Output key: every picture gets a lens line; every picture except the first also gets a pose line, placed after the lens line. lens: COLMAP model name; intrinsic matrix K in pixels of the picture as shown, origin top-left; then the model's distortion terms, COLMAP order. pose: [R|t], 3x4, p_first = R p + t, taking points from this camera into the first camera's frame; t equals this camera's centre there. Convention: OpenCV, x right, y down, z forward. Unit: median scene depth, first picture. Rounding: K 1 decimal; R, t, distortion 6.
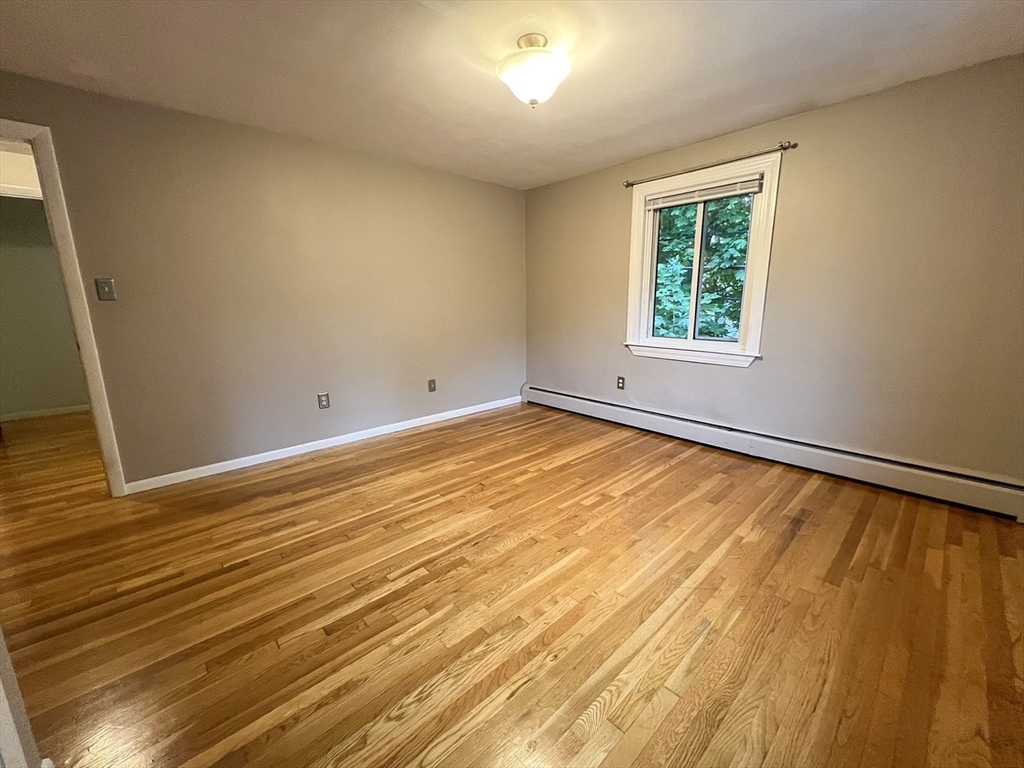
lens RADIAL K [[416.9, 0, 508.5], [0, 416.9, 384.6], [0, 0, 1]] dist [-0.000032, 0.000107]
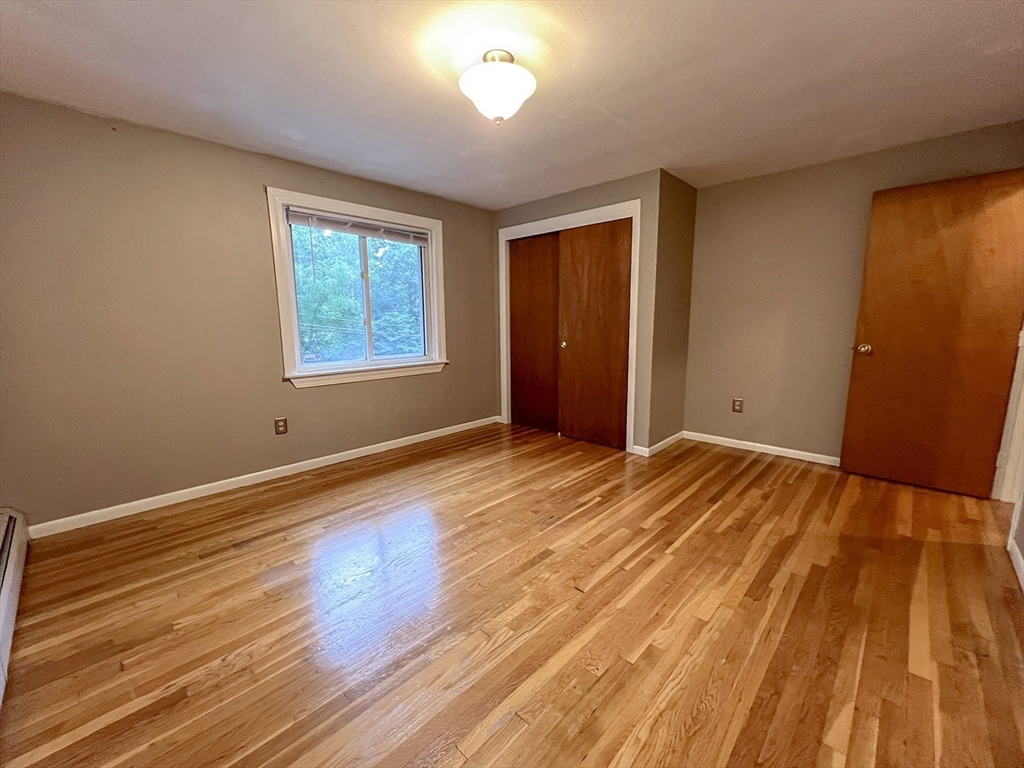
lens RADIAL K [[422.1, 0, 519.1], [0, 422.1, 386.4], [0, 0, 1]] dist [-0.003161, -0.000302]
pose [[-0.996358, 0.033287, -0.078498, 0.068614], [0.003284, 0.934946, 0.354774, -0.283420], [0.085201, 0.353224, -0.931651, 1.378026]]
